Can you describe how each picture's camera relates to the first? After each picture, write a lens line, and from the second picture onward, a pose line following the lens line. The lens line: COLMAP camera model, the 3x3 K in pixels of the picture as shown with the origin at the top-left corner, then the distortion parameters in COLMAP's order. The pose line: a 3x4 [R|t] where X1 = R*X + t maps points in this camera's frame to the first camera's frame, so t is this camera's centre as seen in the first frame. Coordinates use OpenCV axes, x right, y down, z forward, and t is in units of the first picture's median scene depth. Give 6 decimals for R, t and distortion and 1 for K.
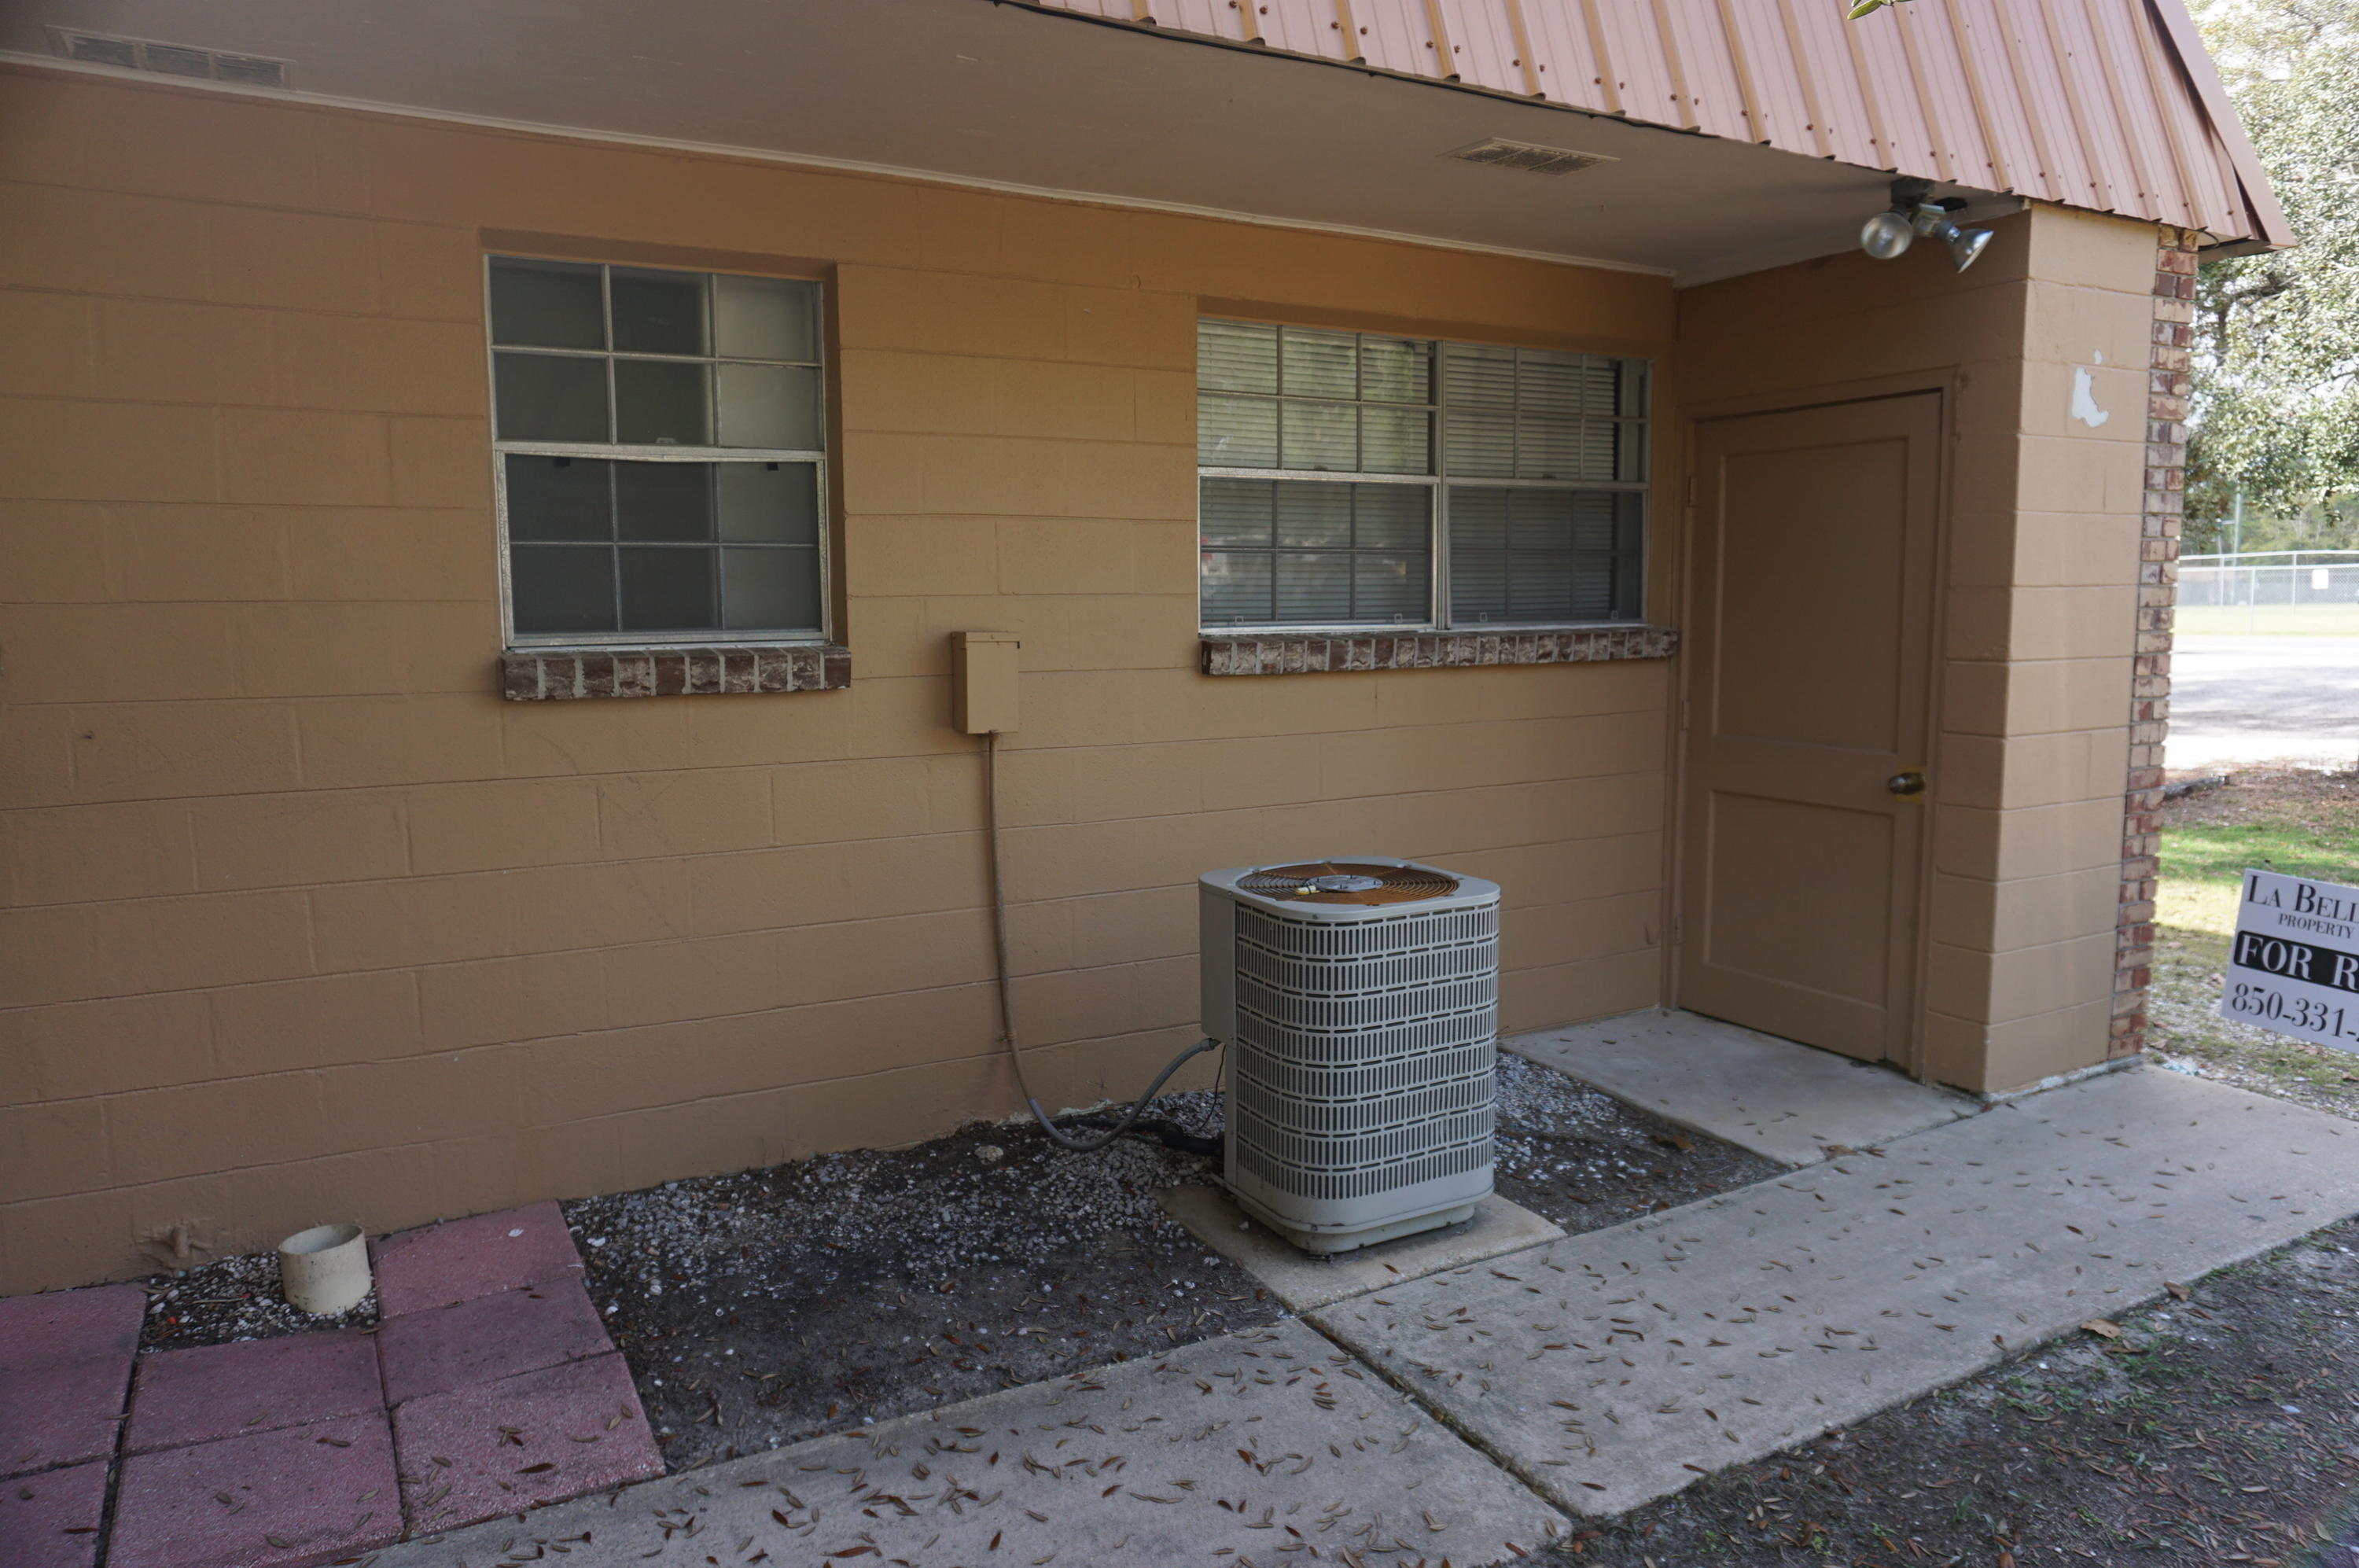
lens RADIAL K [[1587.5, 0, 1167.7], [0, 1587.5, 787.3], [0, 0, 1]] dist [-0.050696, 0.036820]
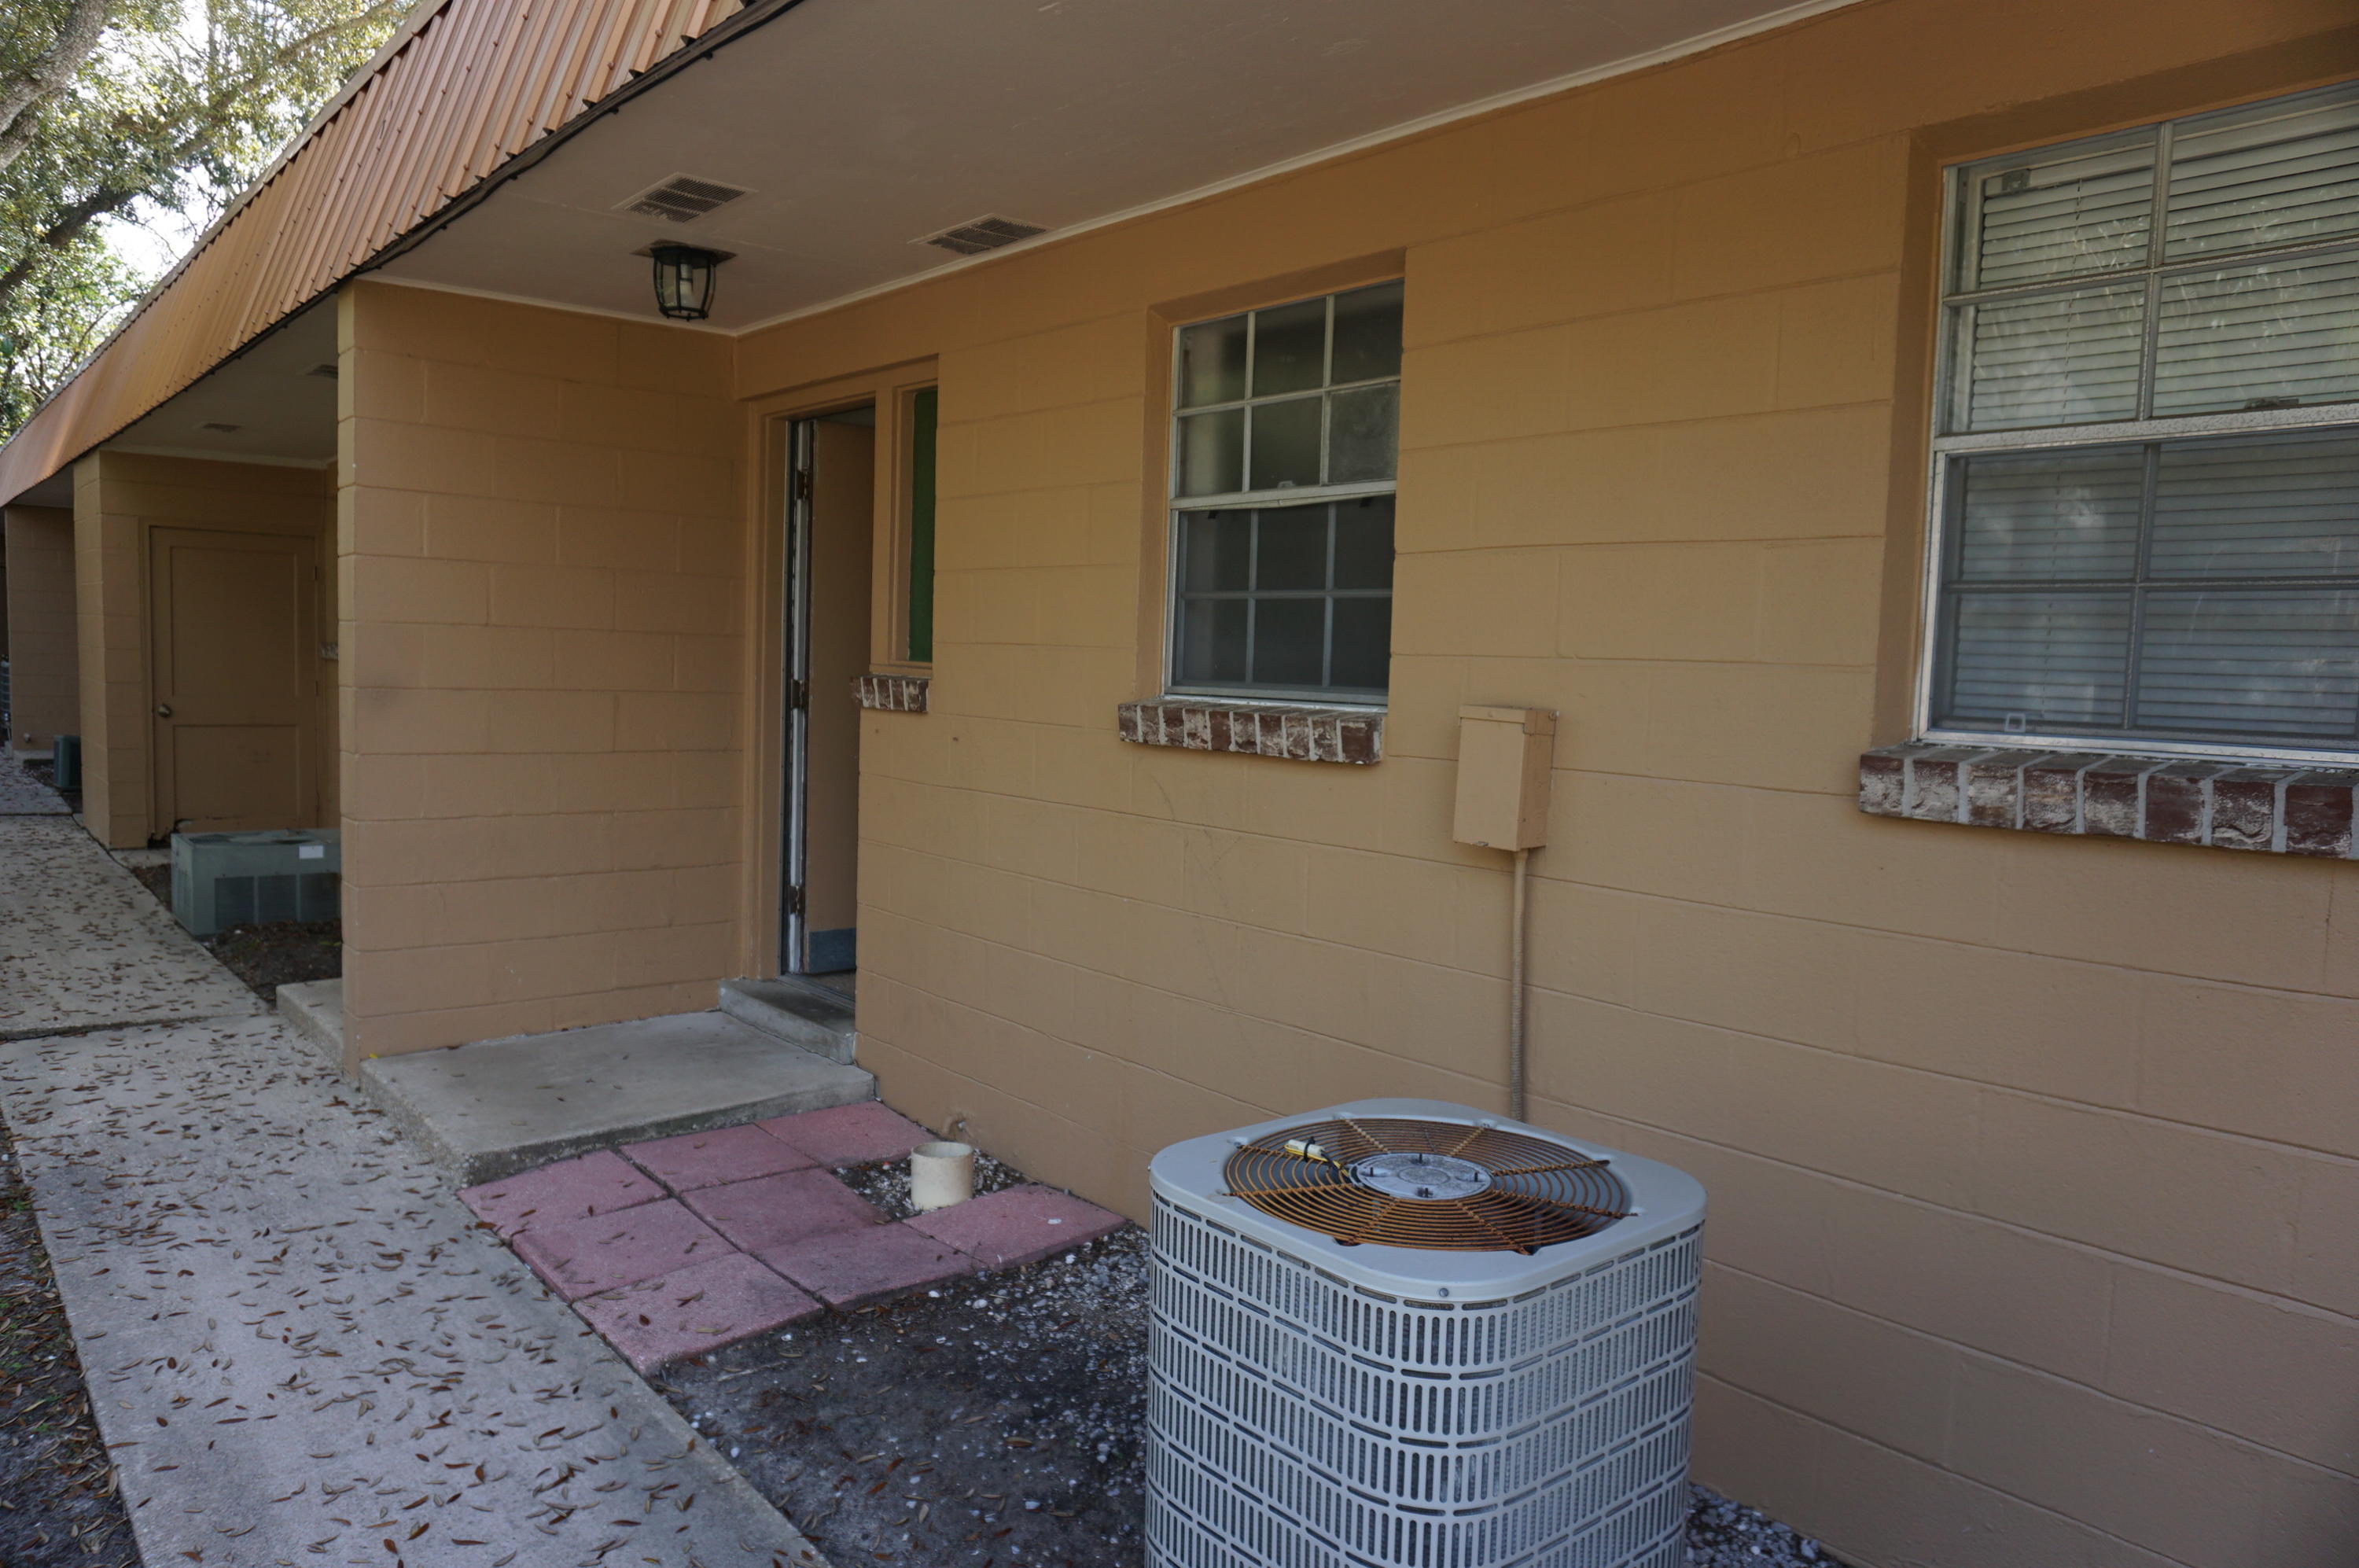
lens RADIAL K [[1579.4, 0, 1170.6], [0, 1579.4, 793.7], [0, 0, 1]] dist [-0.052497, 0.038542]
pose [[0.189041, 0.096645, -0.977202, 0.625038], [-0.149046, 0.986439, 0.068725, -0.095643], [0.970592, 0.132656, 0.200882, 0.796113]]
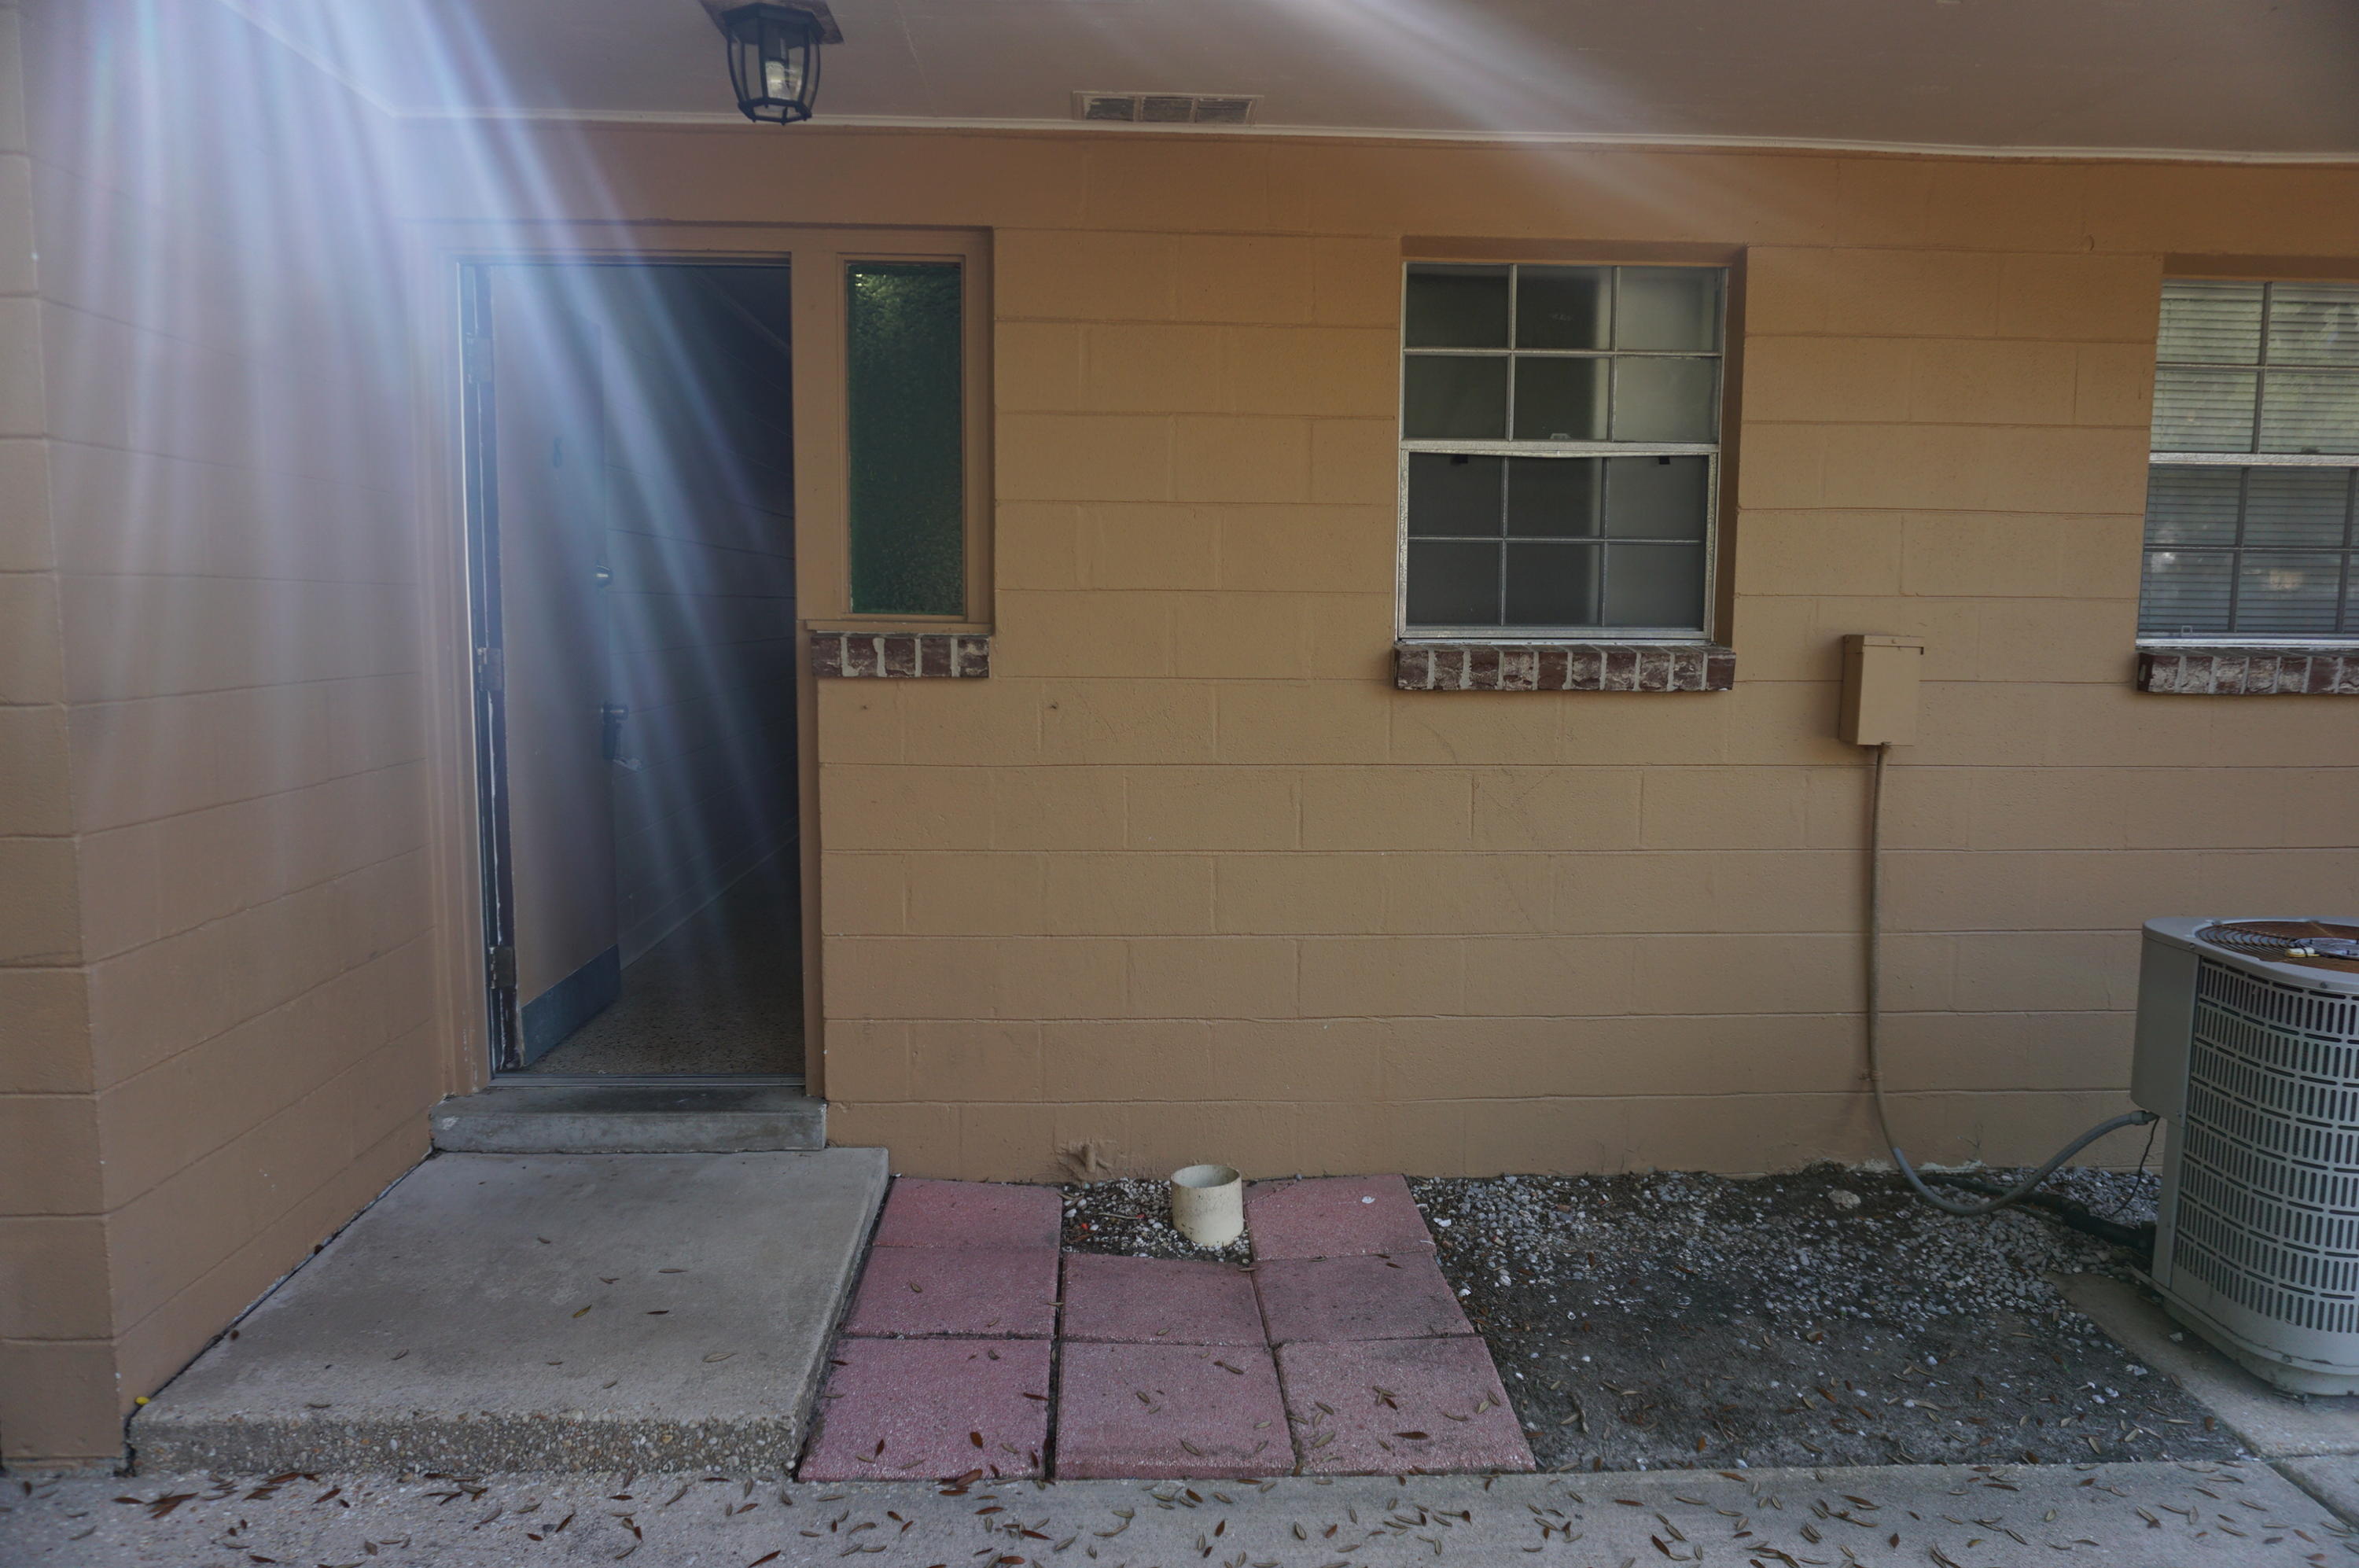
lens RADIAL K [[1595.9, 0, 1187.6], [0, 1595.9, 780.2], [0, 0, 1]] dist [-0.044618, 0.039048]
pose [[0.897036, 0.061530, -0.437654, -0.077834], [-0.065174, 0.997851, 0.006704, 0.006763], [0.437126, 0.022510, 0.899118, -0.005352]]
